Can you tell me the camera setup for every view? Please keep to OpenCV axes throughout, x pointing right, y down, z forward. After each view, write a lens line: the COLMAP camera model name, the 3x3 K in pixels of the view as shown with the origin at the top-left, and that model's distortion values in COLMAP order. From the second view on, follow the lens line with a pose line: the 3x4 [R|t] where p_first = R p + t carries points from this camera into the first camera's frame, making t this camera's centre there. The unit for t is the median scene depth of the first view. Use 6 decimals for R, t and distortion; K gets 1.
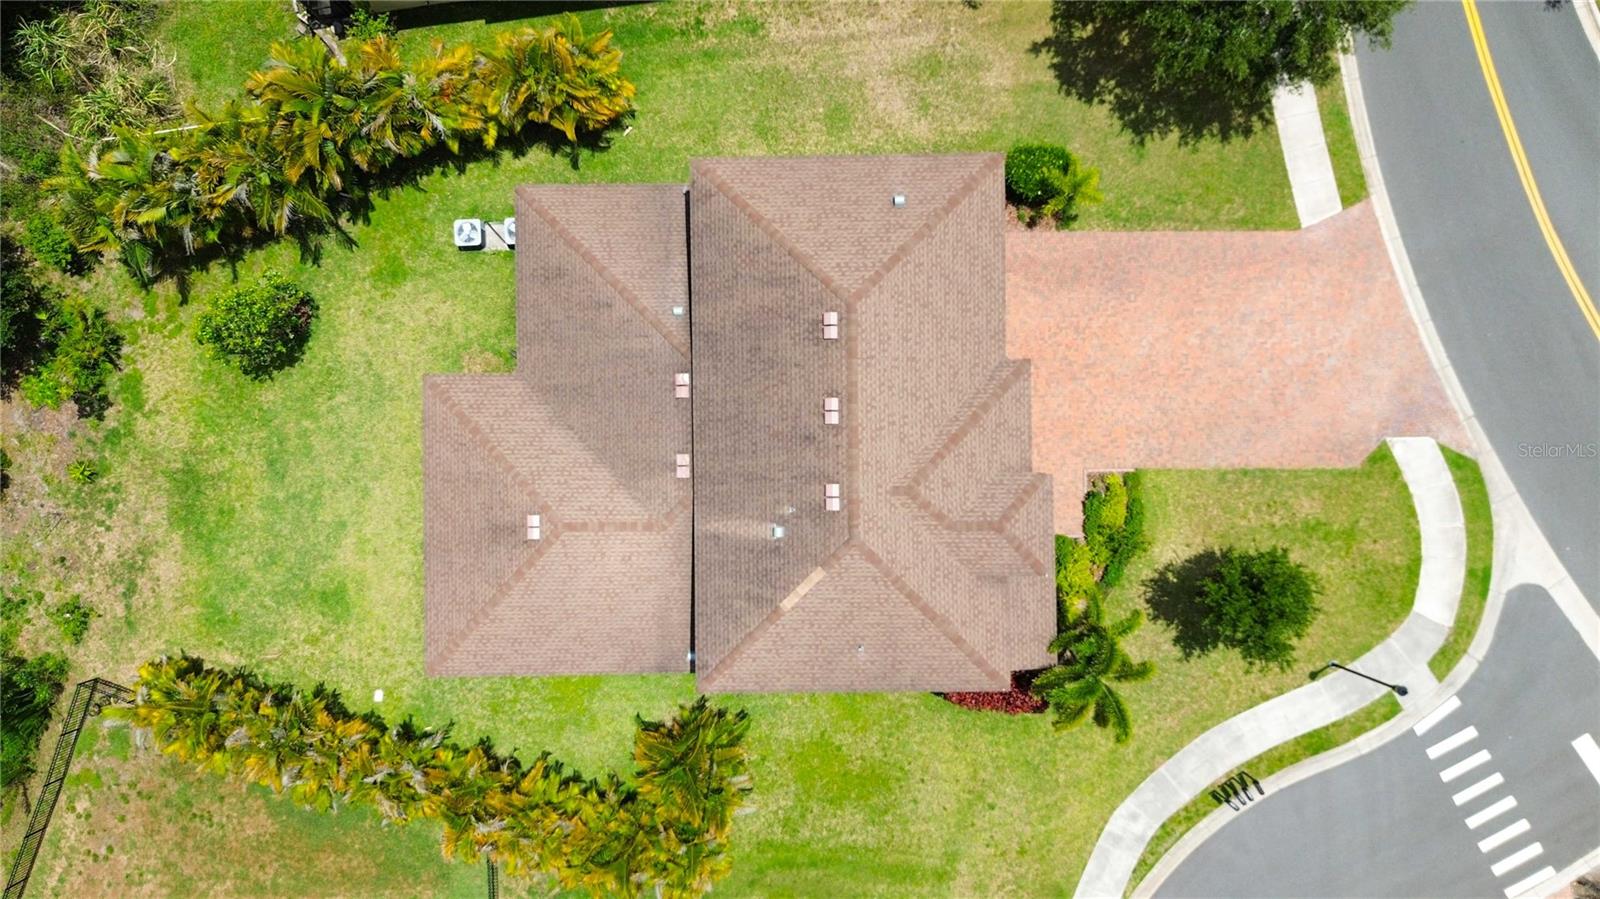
lens RADIAL K [[1143.2, 0, 793.9], [0, 1143.2, 450.1], [0, 0, 1]] dist [0.066696, -0.063438]
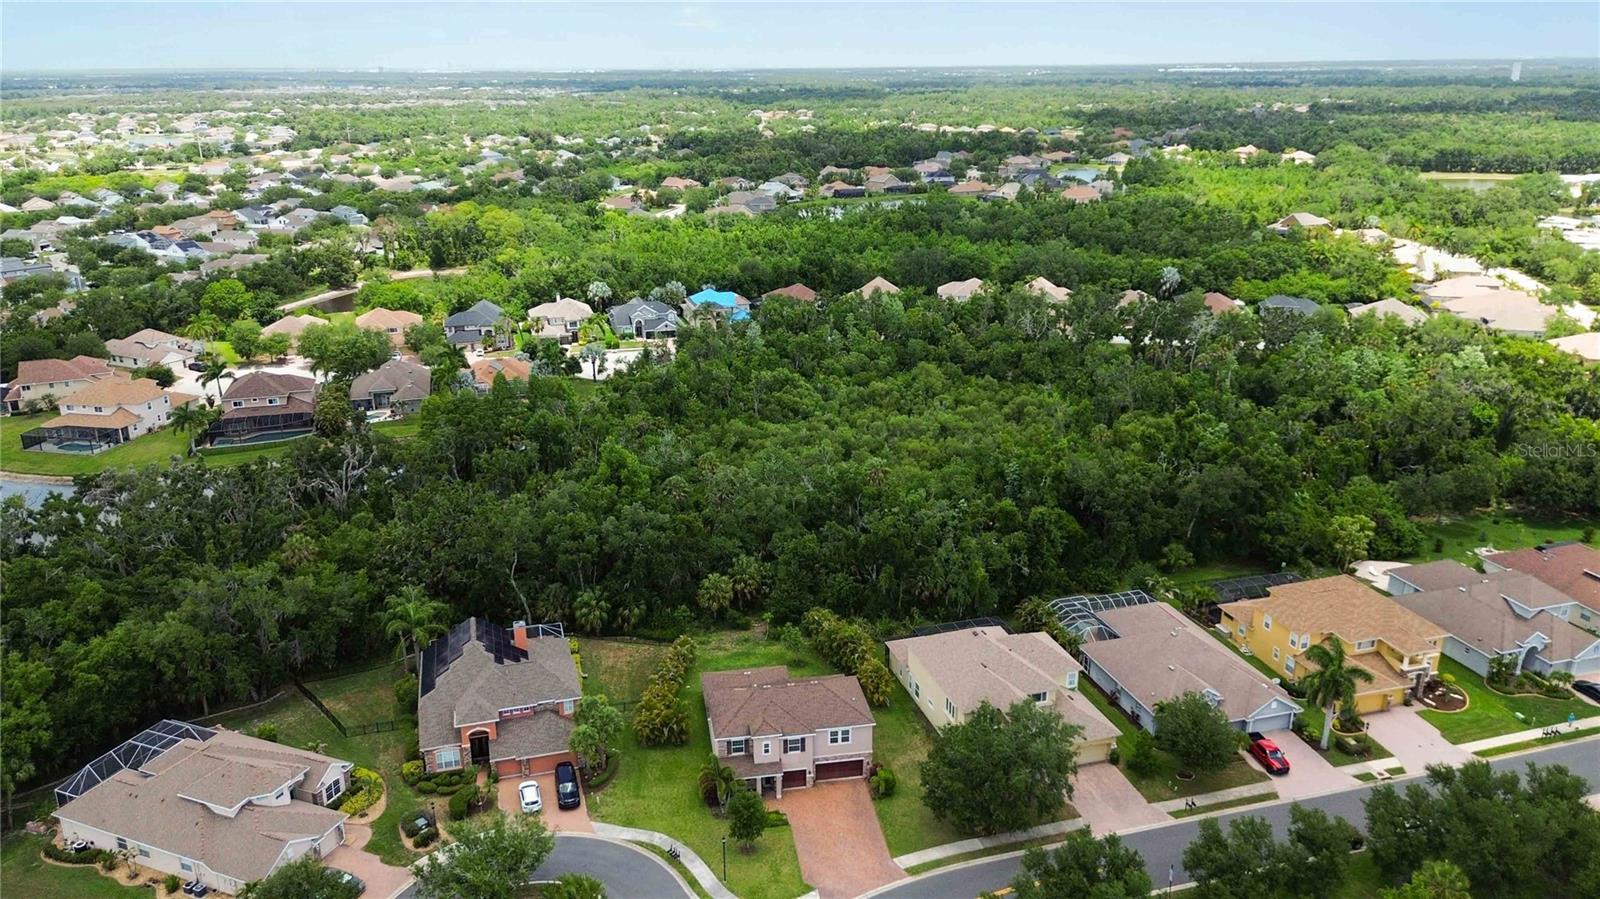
lens RADIAL K [[1143.2, 0, 793.9], [0, 1143.2, 450.1], [0, 0, 1]] dist [0.066696, -0.063438]
pose [[0.152462, 0.335189, -0.929733, 2.484561], [-0.988201, 0.065633, -0.138388, 0.319235], [0.014635, 0.939862, 0.341240, -0.730176]]
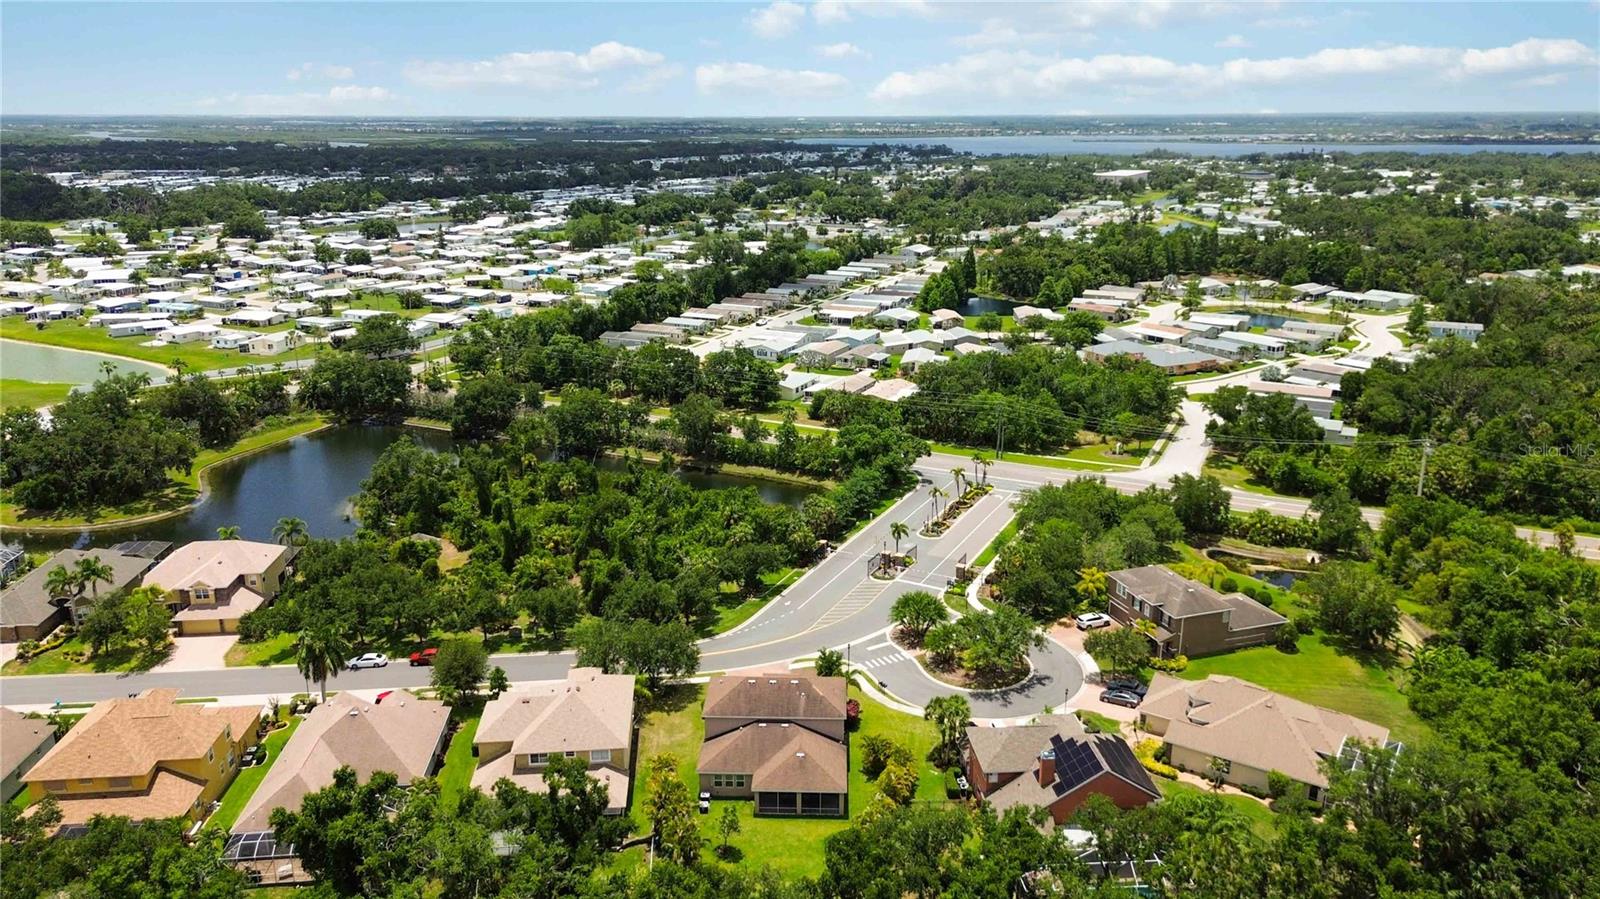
lens RADIAL K [[1143.2, 0, 793.9], [0, 1143.2, 450.1], [0, 0, 1]] dist [0.066696, -0.063438]
pose [[0.048945, -0.277699, 0.959421, -2.857214], [0.998783, 0.019407, -0.045335, 0.163520], [-0.006030, 0.960472, 0.278311, -0.714382]]
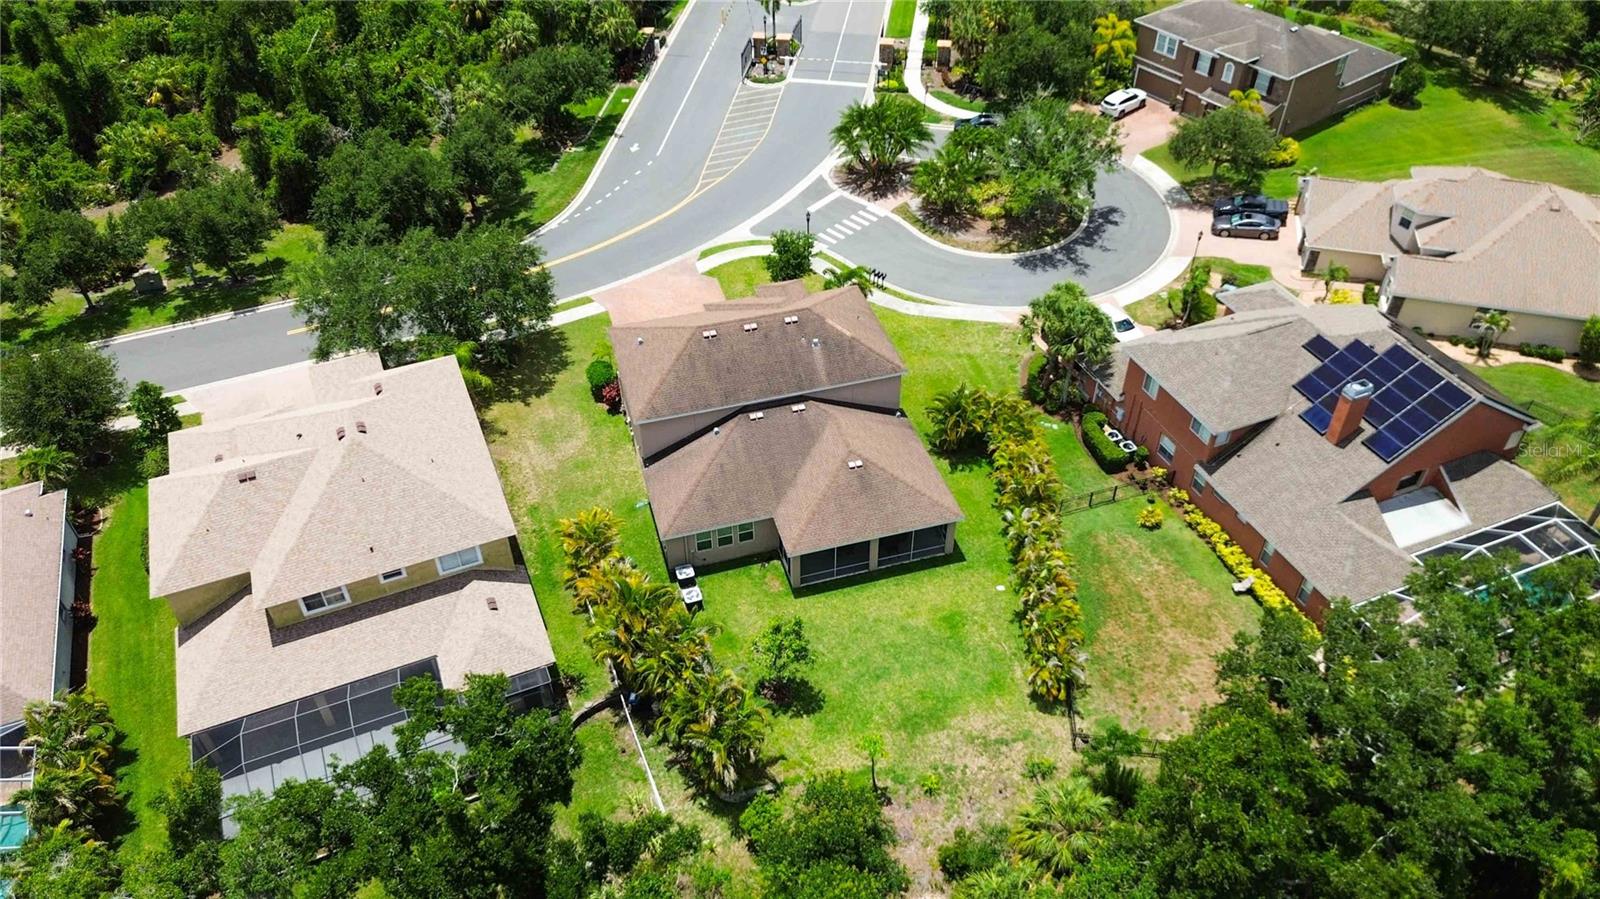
lens RADIAL K [[1143.2, 0, 793.9], [0, 1143.2, 450.1], [0, 0, 1]] dist [0.066696, -0.063438]
pose [[-0.268282, -0.631674, 0.727332, -1.278100], [0.963339, -0.177244, 0.201403, -0.324663], [0.001694, 0.754700, 0.656068, -0.133108]]
